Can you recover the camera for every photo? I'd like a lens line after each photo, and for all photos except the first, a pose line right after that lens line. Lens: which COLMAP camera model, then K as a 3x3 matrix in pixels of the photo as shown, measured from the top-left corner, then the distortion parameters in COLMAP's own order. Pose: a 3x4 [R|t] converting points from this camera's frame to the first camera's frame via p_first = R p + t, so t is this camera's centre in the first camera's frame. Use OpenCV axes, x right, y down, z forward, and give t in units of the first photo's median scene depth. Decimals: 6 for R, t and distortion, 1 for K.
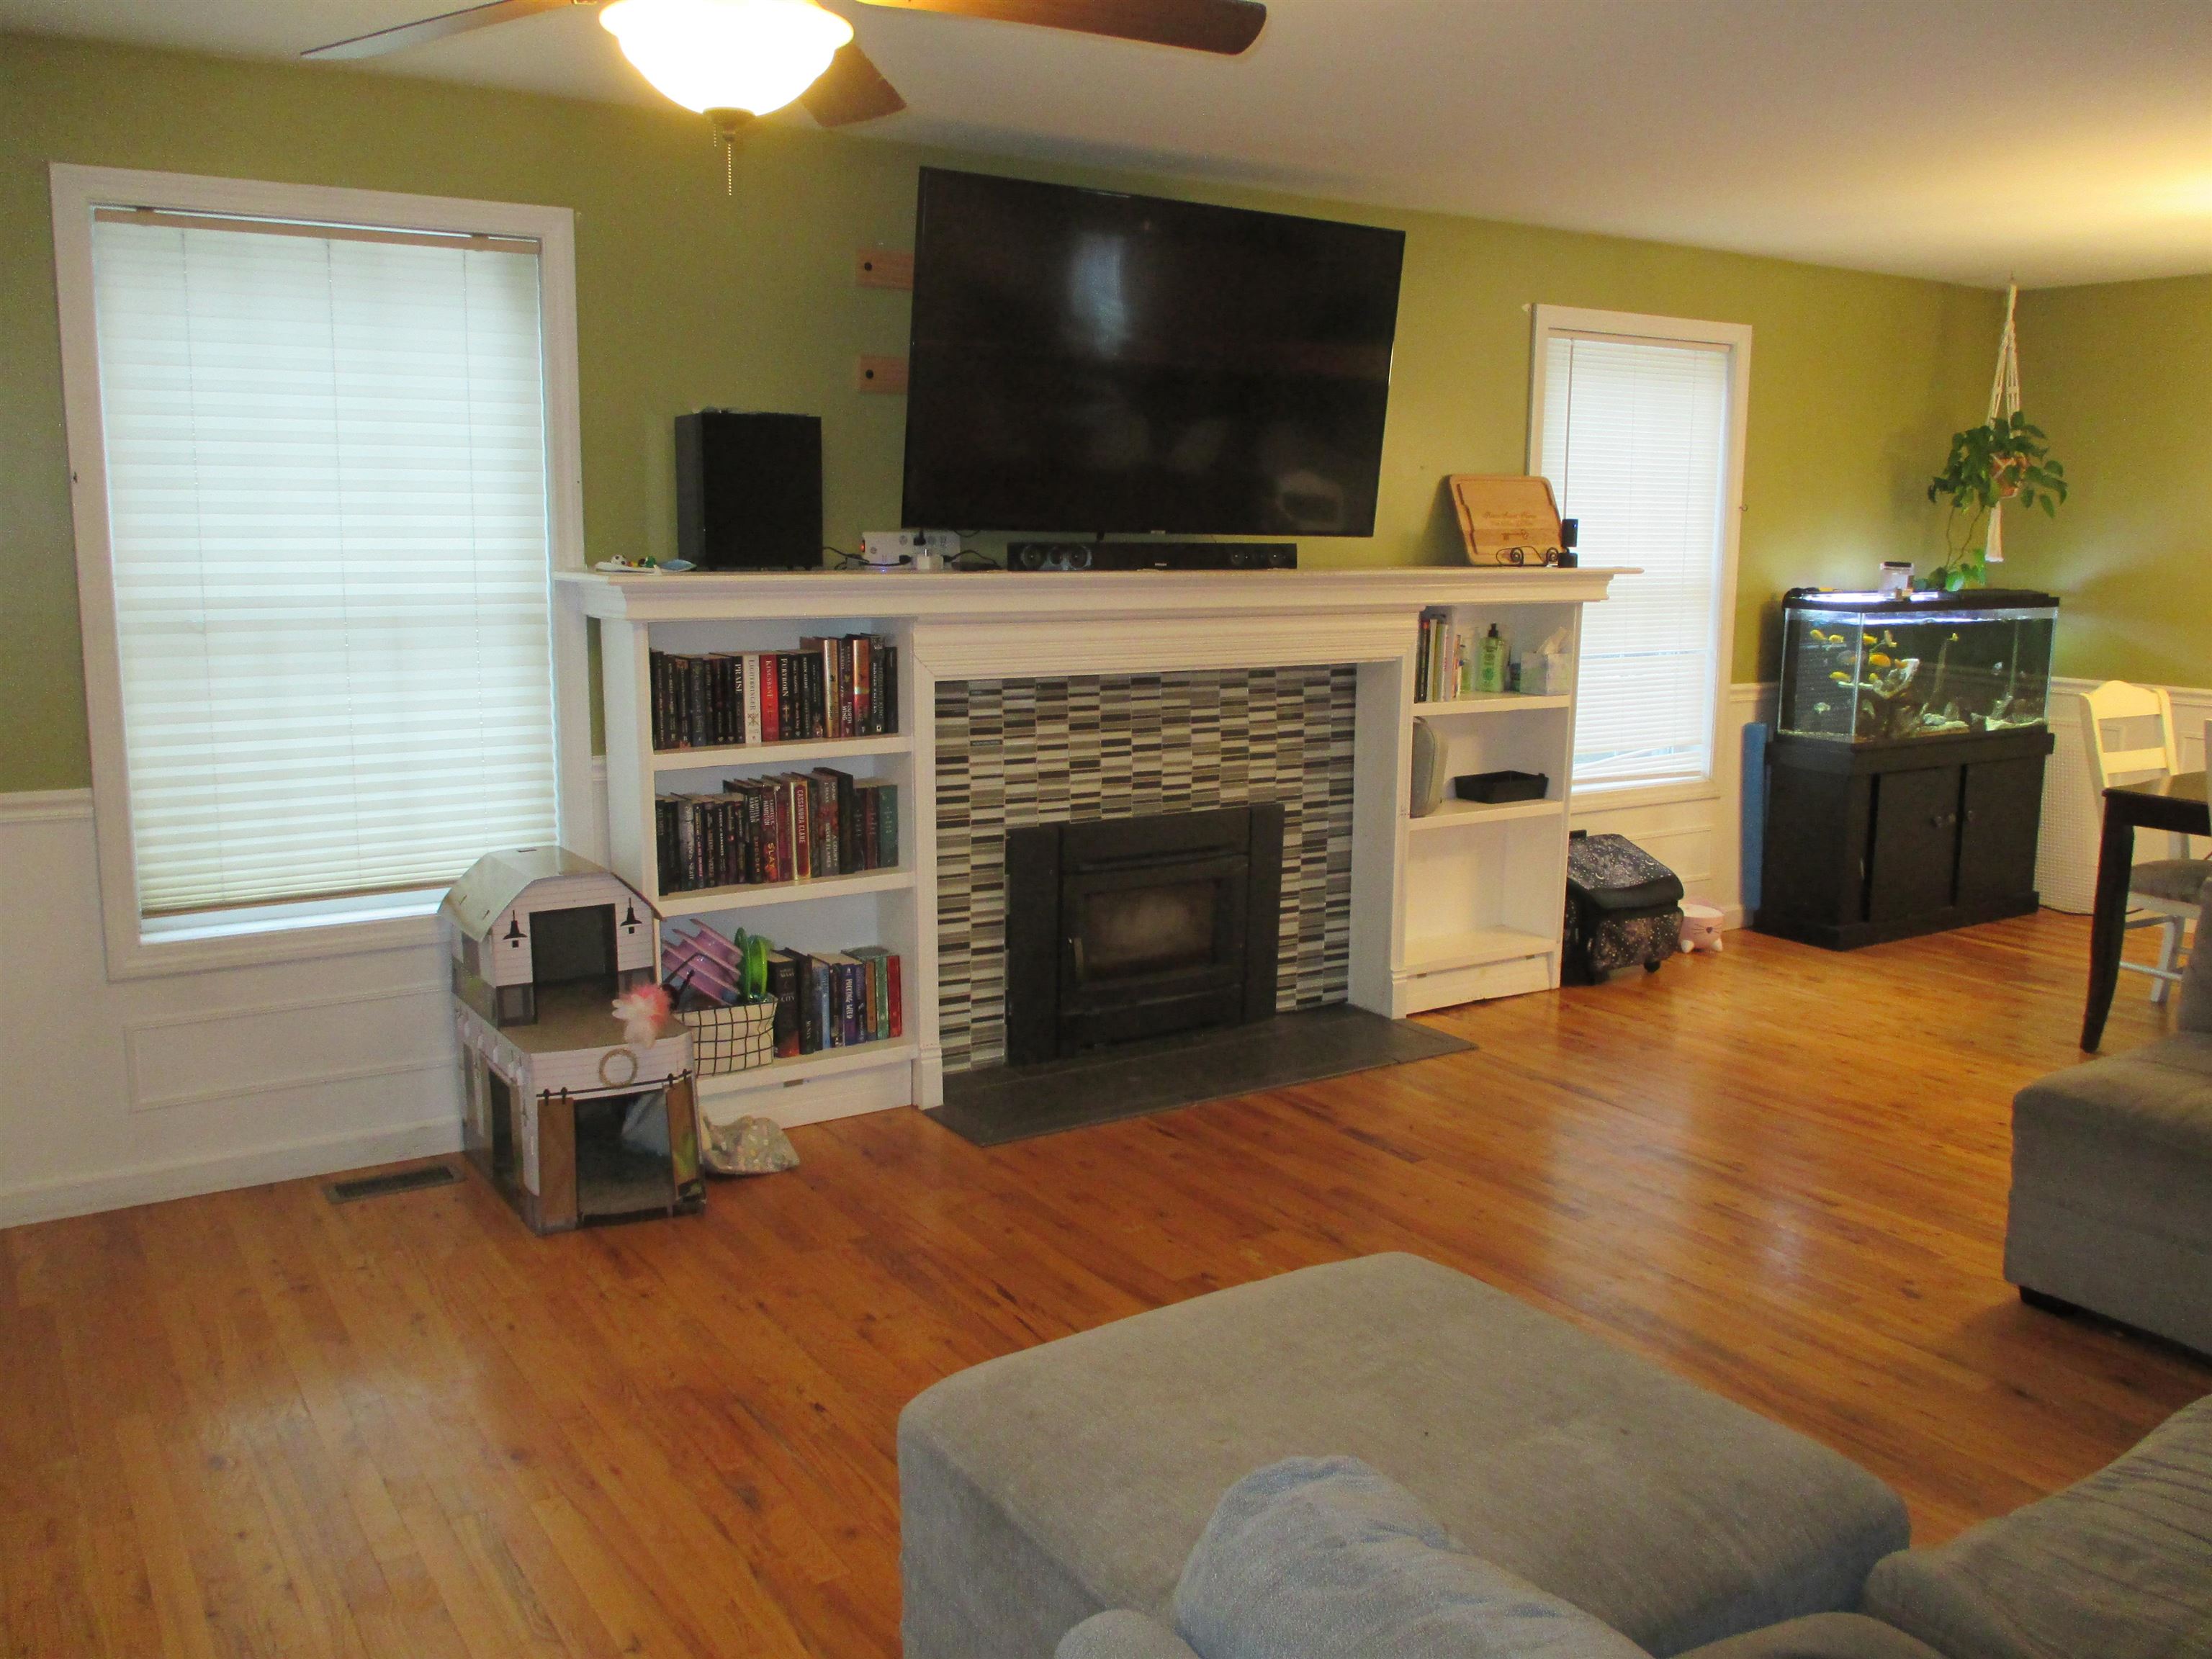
lens RADIAL K [[1847.1, 0, 1106.0], [0, 1847.1, 829.5], [0, 0, 1]] dist [-0.003859, -0.037991]
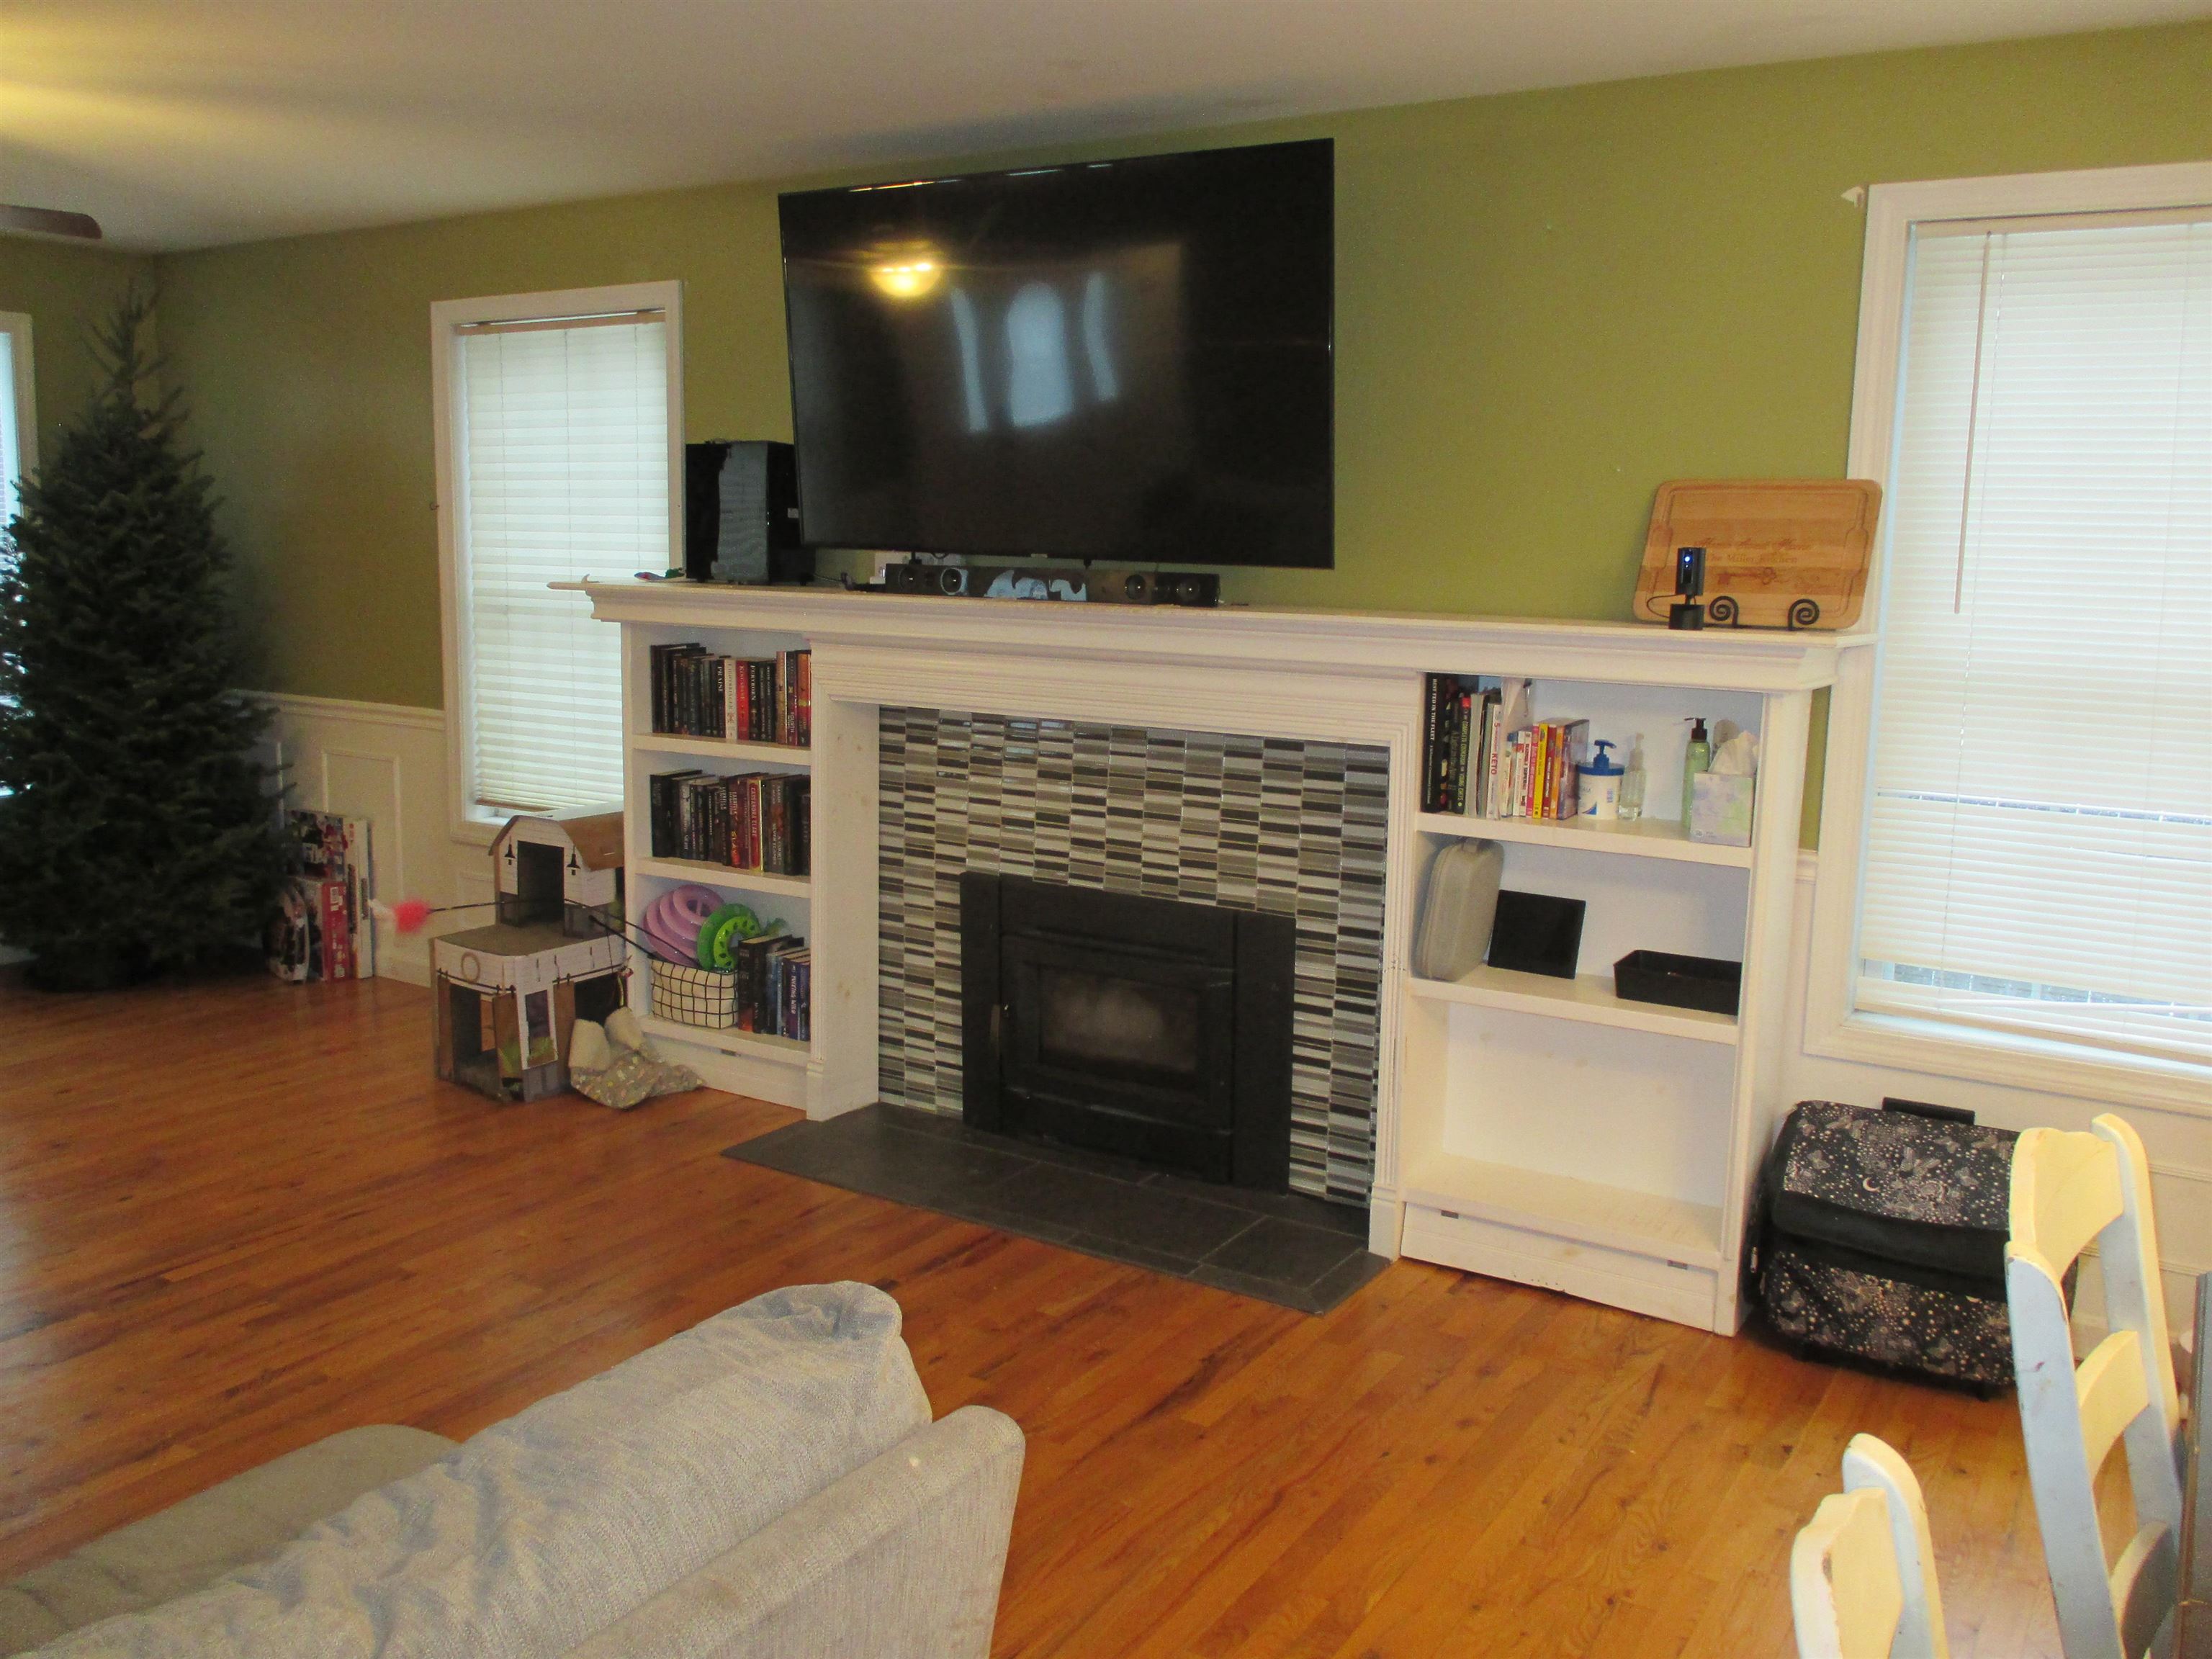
lens RADIAL K [[1847.1, 0, 1106.0], [0, 1847.1, 829.5], [0, 0, 1]] dist [-0.003859, -0.037991]
pose [[0.408703, 0.142865, -0.901416, 0.799610], [-0.165877, 0.982850, 0.080562, -0.105688], [0.897467, 0.116598, 0.425392, 0.648268]]
